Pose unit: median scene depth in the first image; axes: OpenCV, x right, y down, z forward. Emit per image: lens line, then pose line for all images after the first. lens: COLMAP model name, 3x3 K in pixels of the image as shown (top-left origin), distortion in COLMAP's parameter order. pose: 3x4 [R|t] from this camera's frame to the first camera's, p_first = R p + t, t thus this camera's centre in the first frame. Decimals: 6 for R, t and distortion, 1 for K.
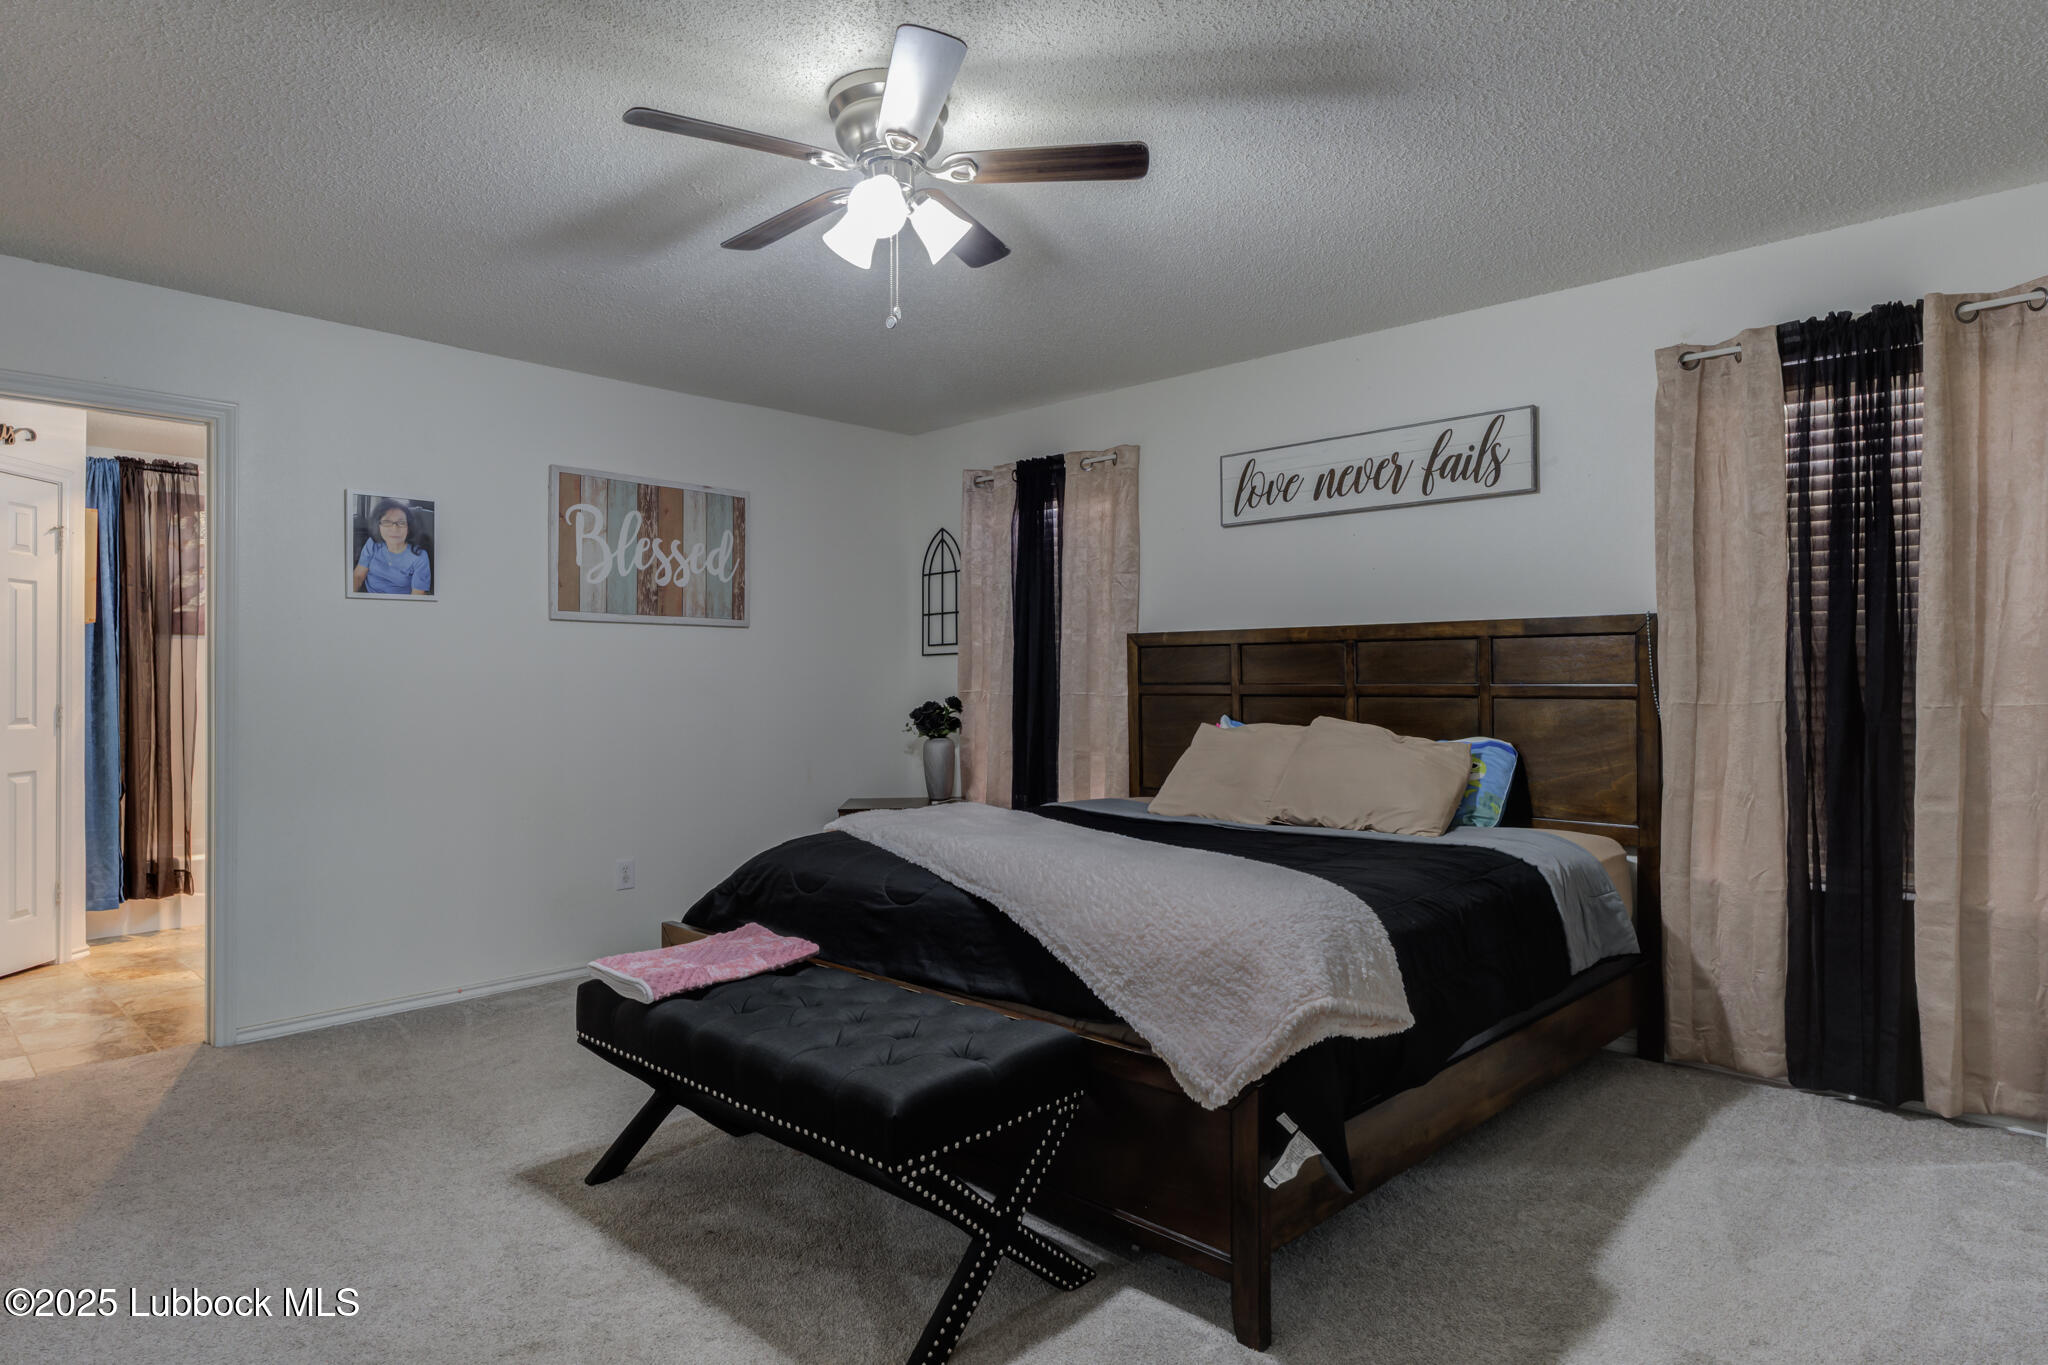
lens RADIAL K [[1052.2, 0, 1024.0], [0, 1052.2, 682.5], [0, 0, 1]] dist [-0.032332, 0.001842]
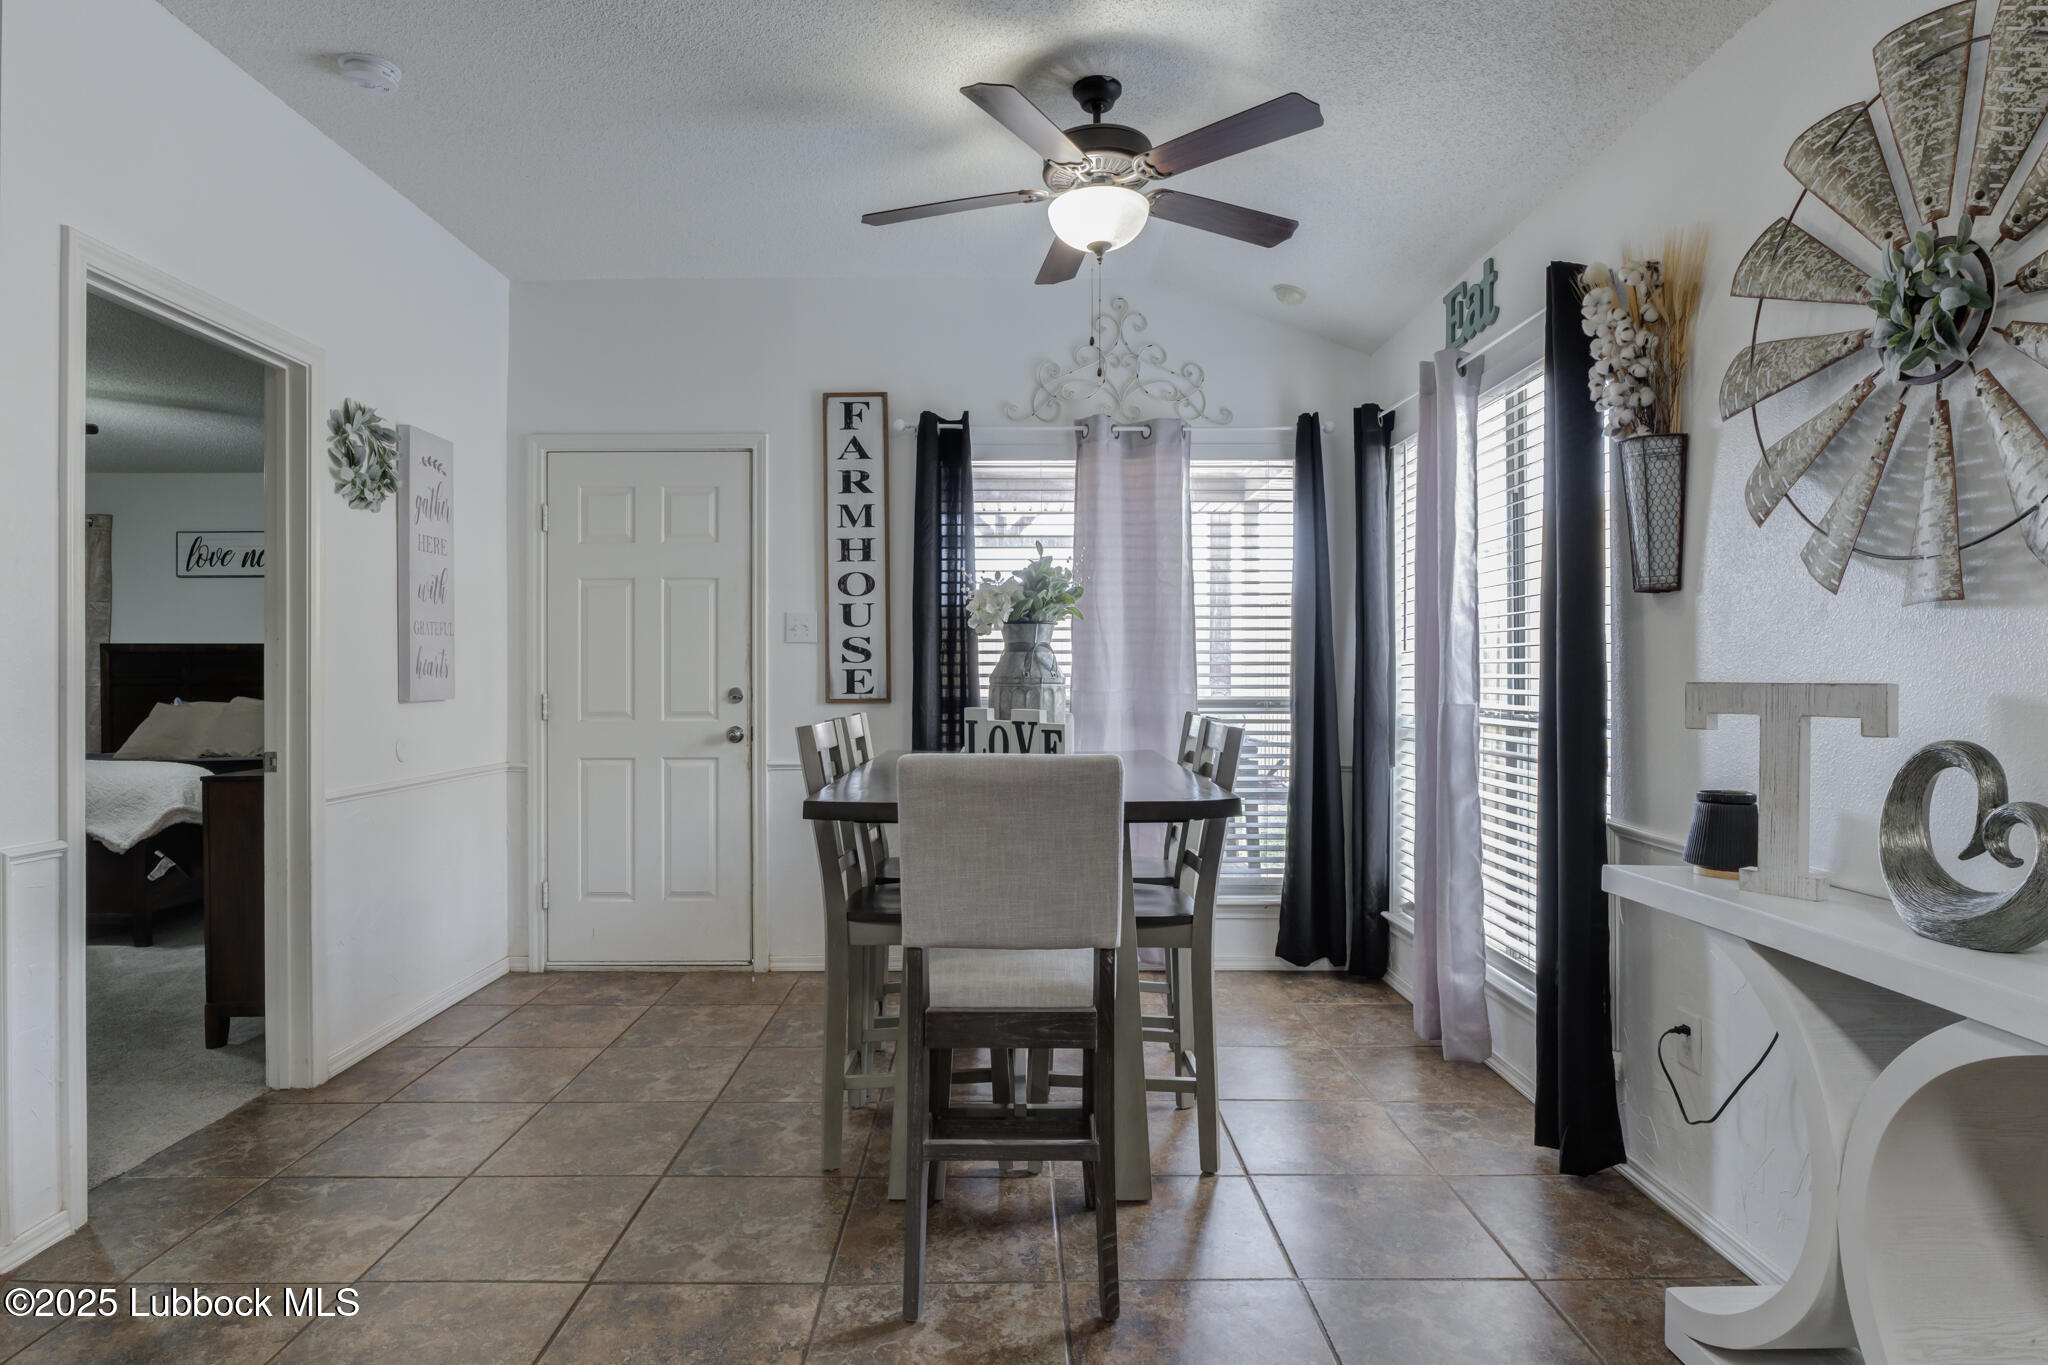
lens RADIAL K [[1052.2, 0, 1024.0], [0, 1052.2, 682.5], [0, 0, 1]] dist [-0.032332, 0.001842]
pose [[0.699526, -0.000634, 0.714607, -0.025626], [-0.001242, 0.999997, 0.002103, 0.004023], [-0.714606, -0.002359, 0.699523, -1.008397]]
